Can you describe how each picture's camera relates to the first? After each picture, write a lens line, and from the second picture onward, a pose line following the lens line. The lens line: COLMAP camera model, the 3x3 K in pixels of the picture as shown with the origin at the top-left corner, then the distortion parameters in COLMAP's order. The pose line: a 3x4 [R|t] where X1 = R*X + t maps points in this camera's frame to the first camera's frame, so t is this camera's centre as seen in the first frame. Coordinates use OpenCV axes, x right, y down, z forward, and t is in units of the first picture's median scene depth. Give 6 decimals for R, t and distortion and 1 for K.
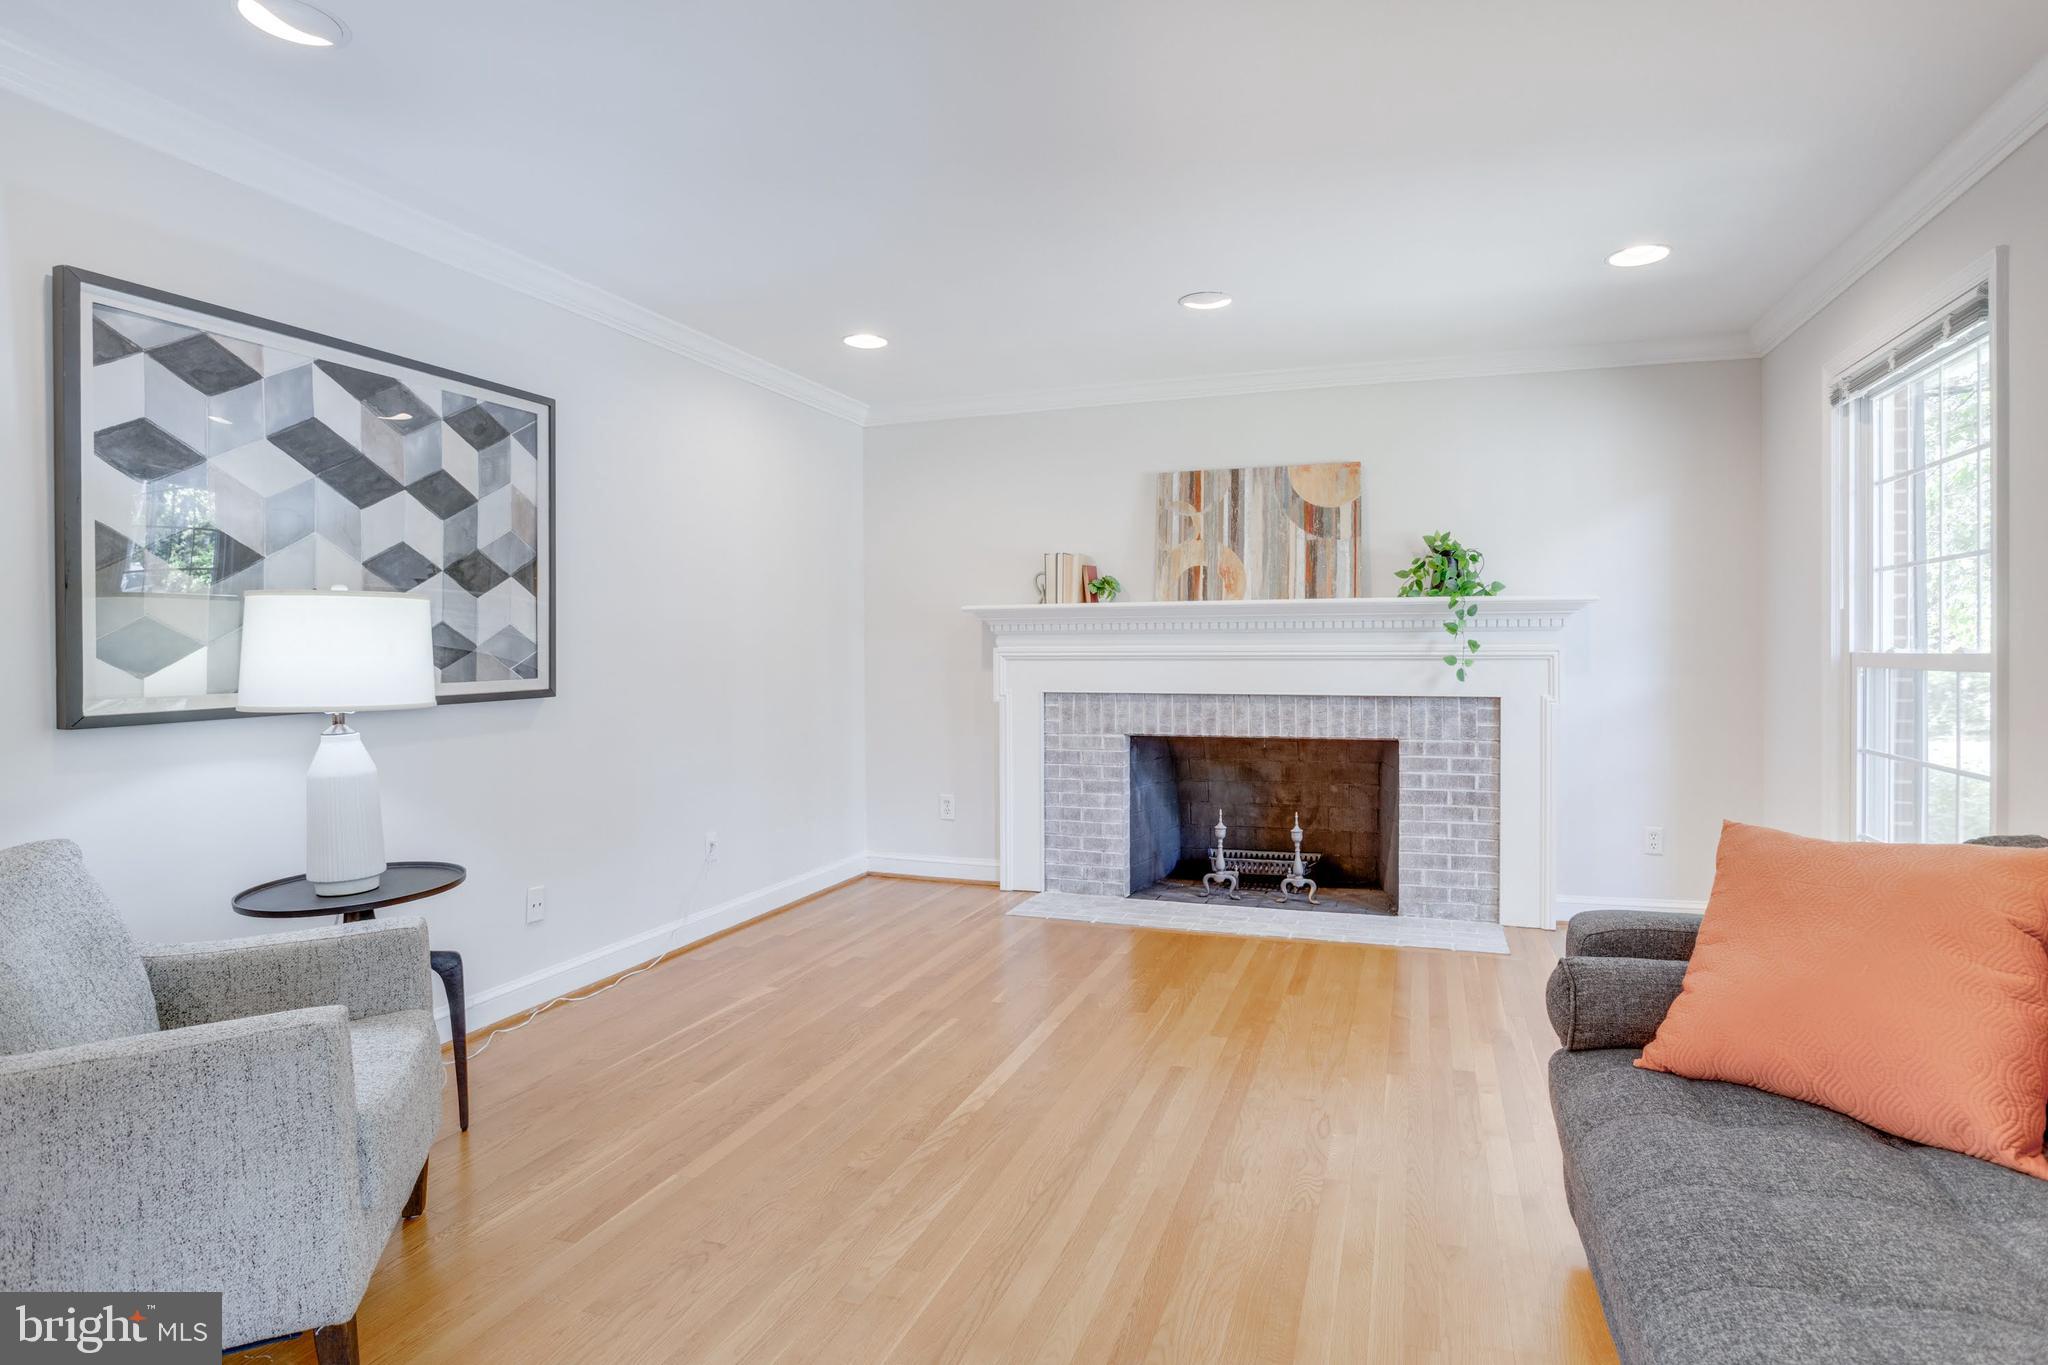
lens RADIAL K [[1072.0, 0, 1009.8], [0, 1072.0, 656.8], [0, 0, 1]] dist [-0.053503, 0.028029]
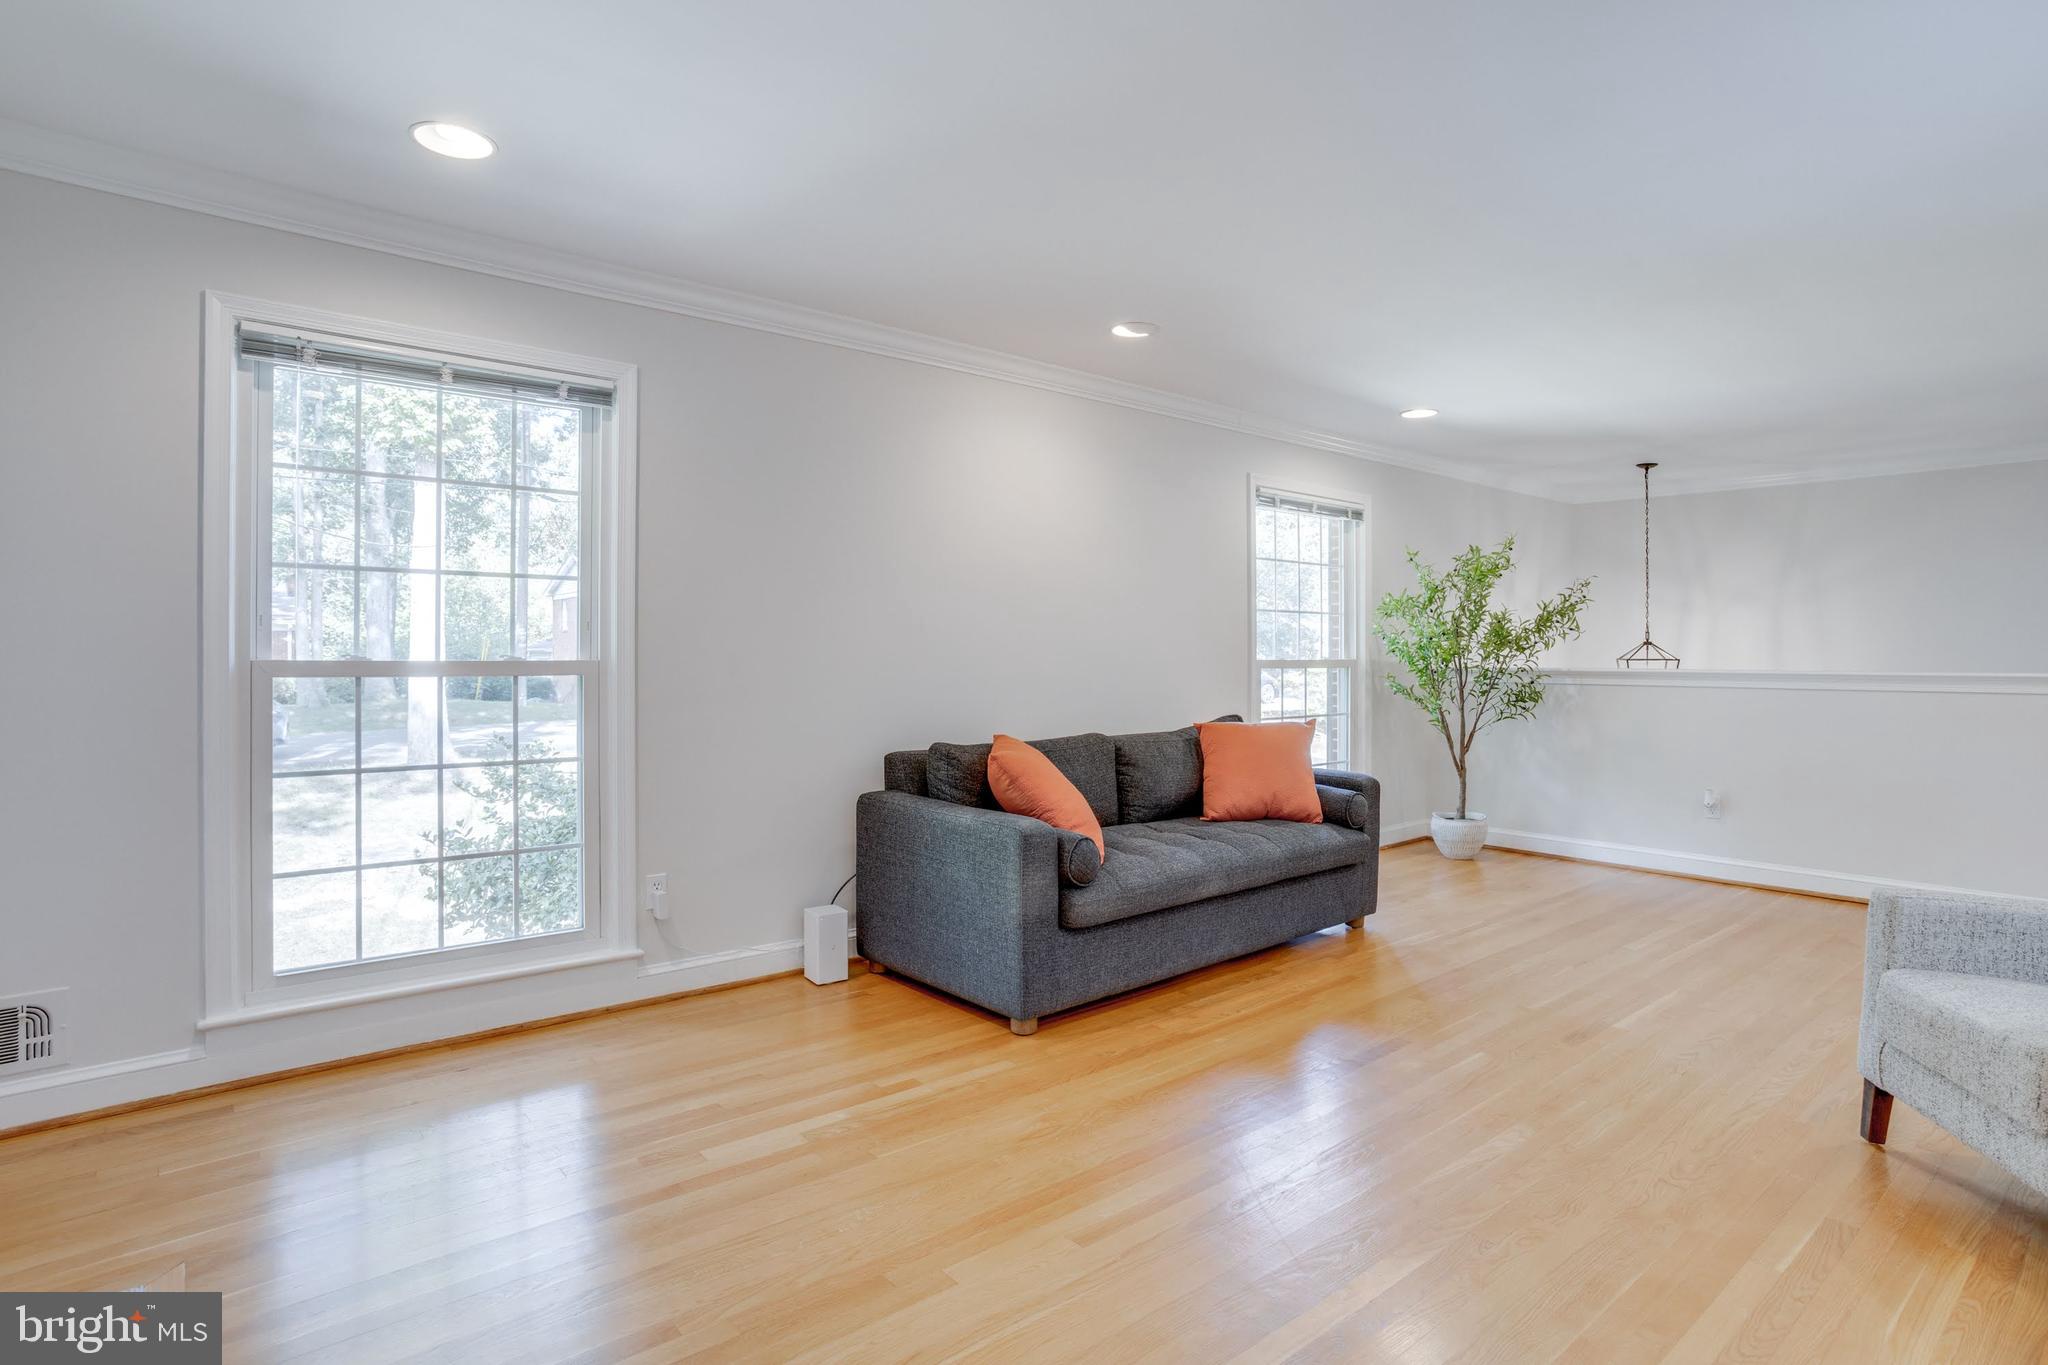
lens RADIAL K [[1072.0, 0, 1011.1], [0, 1072.0, 669.7], [0, 0, 1]] dist [-0.053503, 0.028029]
pose [[-0.868427, -0.000633, 0.495817, -0.127507], [0.006204, 0.999907, 0.012143, -0.003719], [-0.495779, 0.013621, -0.868342, 1.425226]]
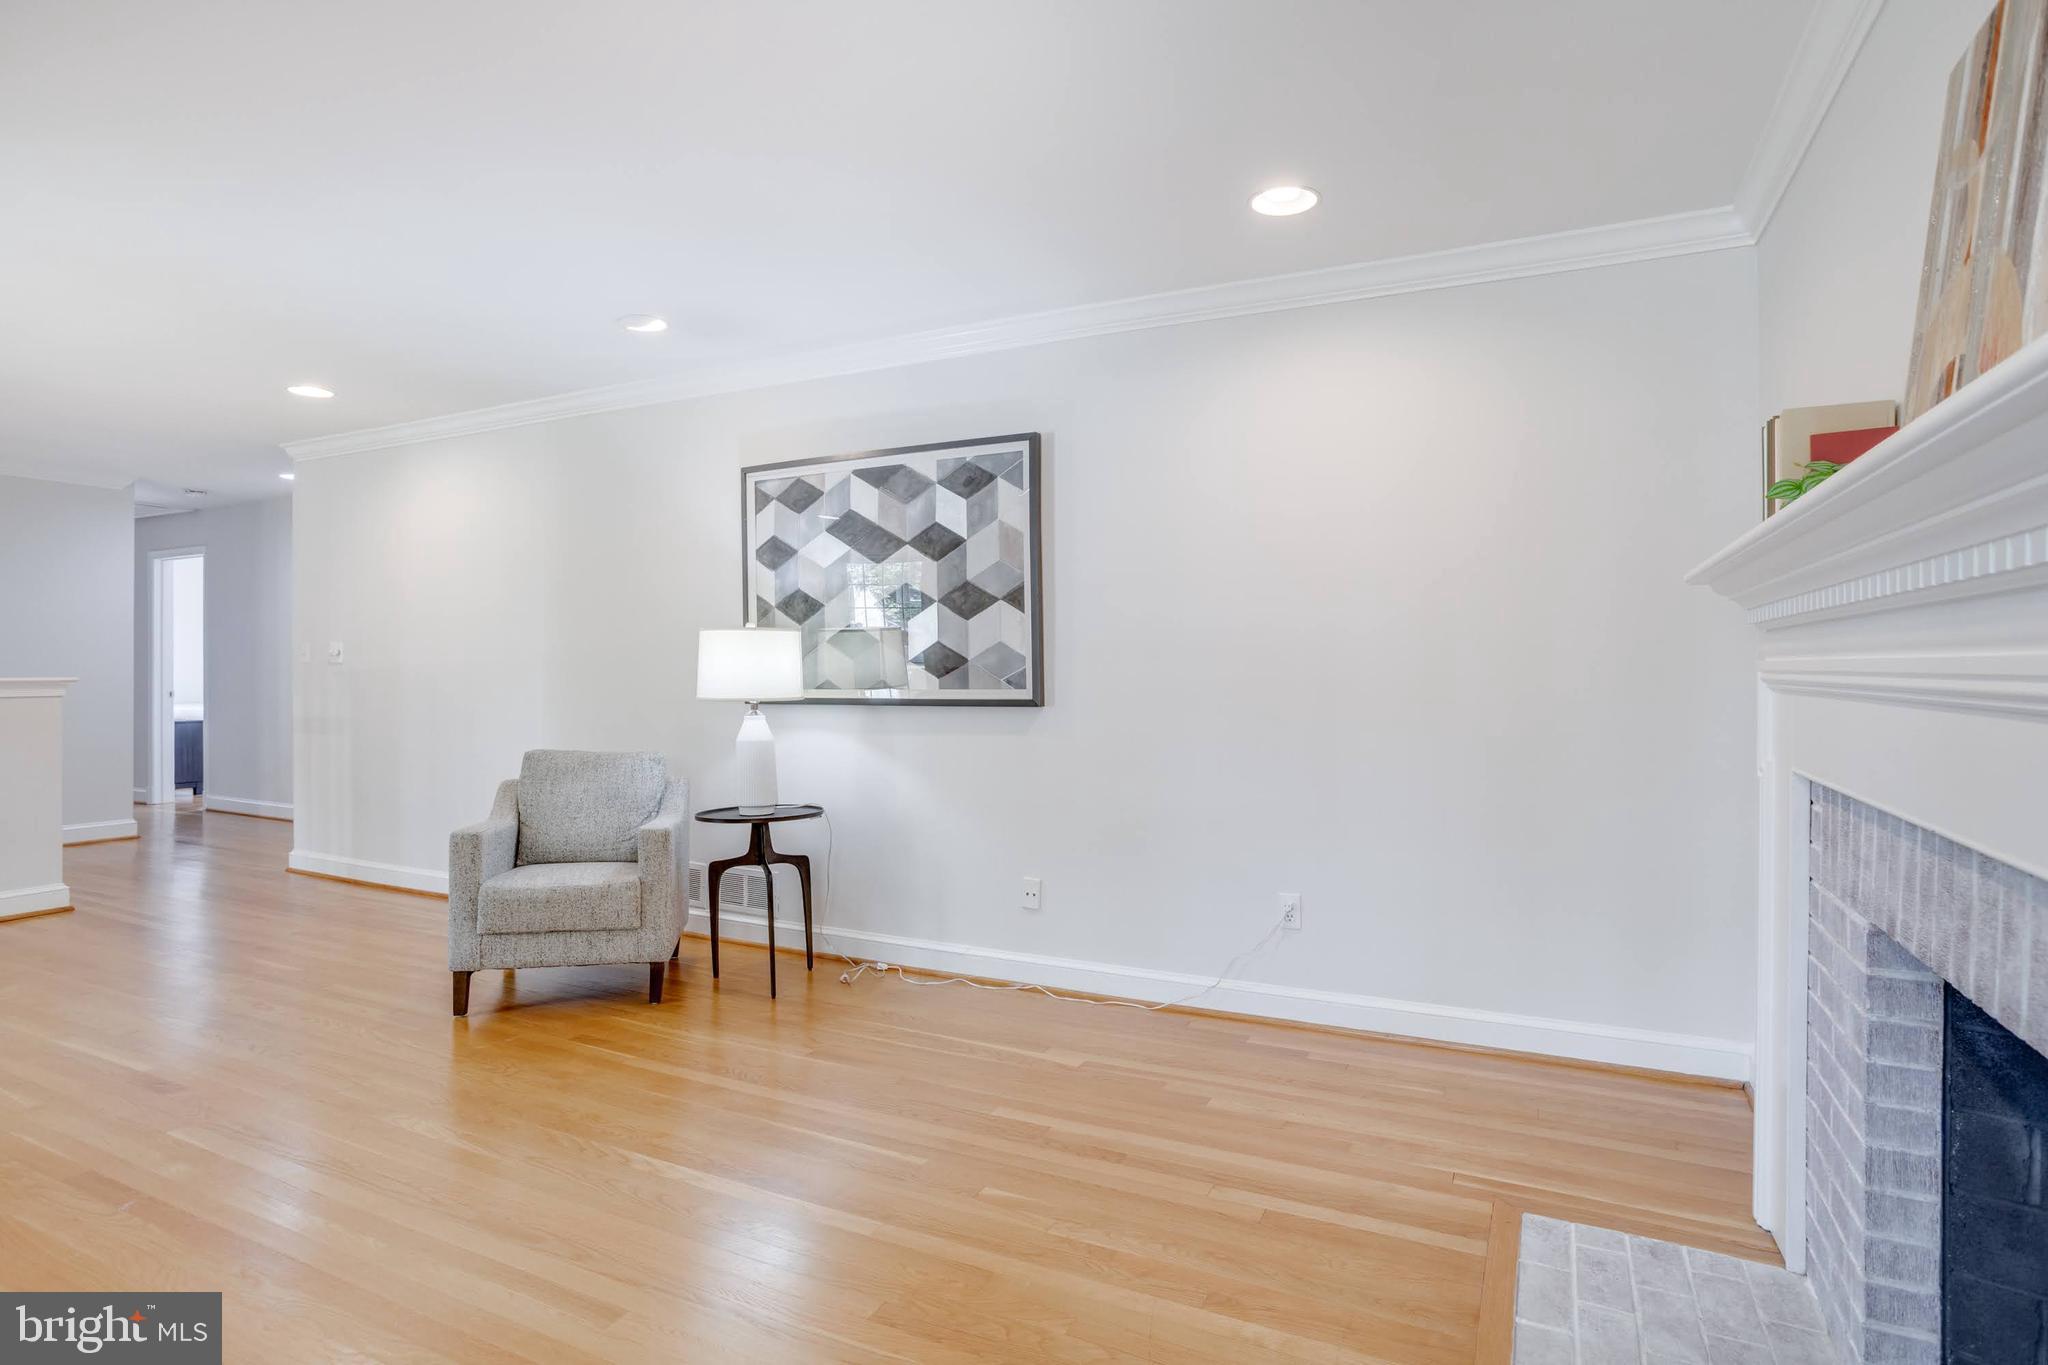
lens RADIAL K [[1072.0, 0, 1033.8], [0, 1072.0, 661.2], [0, 0, 1]] dist [-0.053503, 0.028029]
pose [[-0.104813, 0.005490, -0.994477, 0.682972], [-0.003553, 0.999976, 0.005894, -0.015872], [0.994486, 0.004151, -0.104791, 1.156953]]
